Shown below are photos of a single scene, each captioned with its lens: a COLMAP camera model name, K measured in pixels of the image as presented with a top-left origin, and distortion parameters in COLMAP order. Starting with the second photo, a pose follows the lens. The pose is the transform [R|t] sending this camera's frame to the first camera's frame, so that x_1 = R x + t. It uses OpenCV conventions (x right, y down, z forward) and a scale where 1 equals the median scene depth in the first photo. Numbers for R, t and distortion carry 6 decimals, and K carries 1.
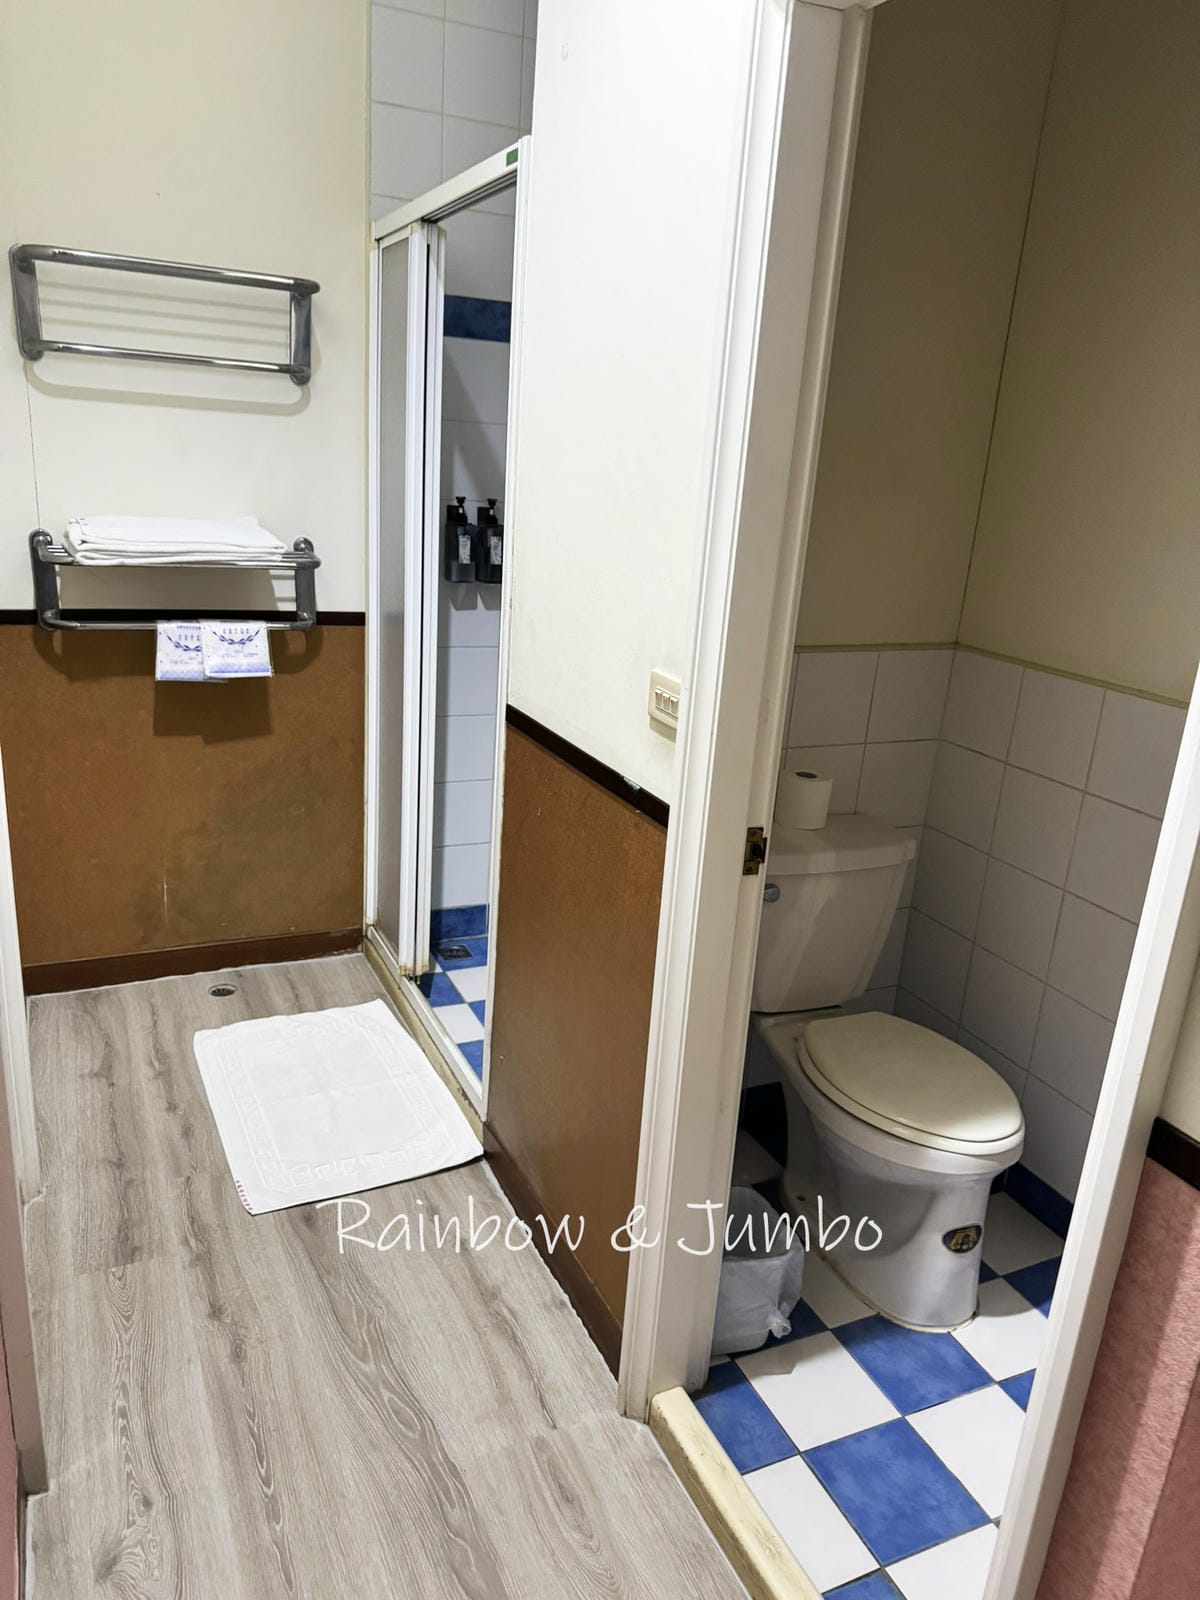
lens RADIAL K [[1120.2, 0, 597.5], [0, 1120.2, 804.0], [0, 0, 1]] dist [-0.044020, 0.000800]
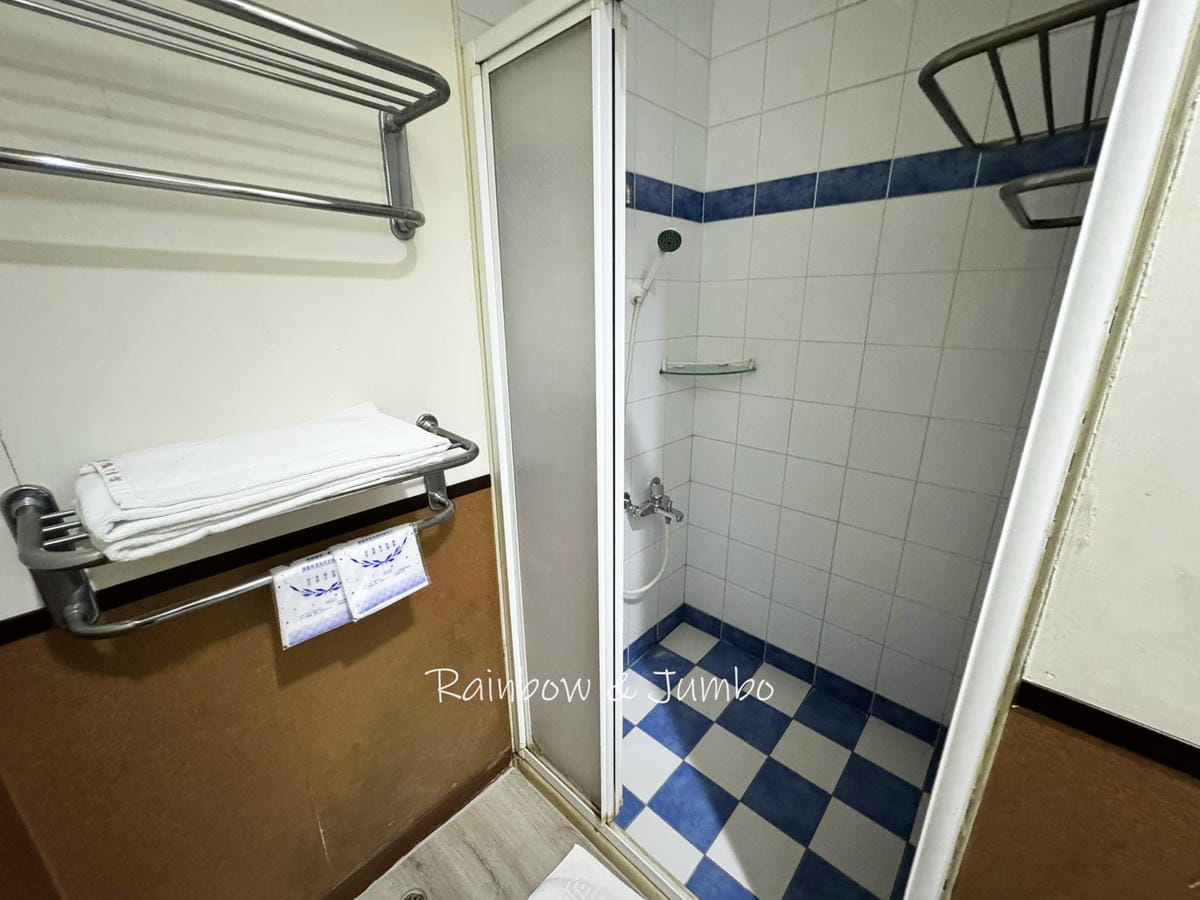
lens RADIAL K [[480.1, 0, 599.0], [0, 480.1, 450.7], [0, 0, 1]] dist [-0.018596, -0.000536]
pose [[0.925935, -0.177276, 0.333493, -0.284336], [0.179552, 0.983449, 0.024252, -0.206423], [-0.332272, 0.037424, 0.942441, 0.629358]]
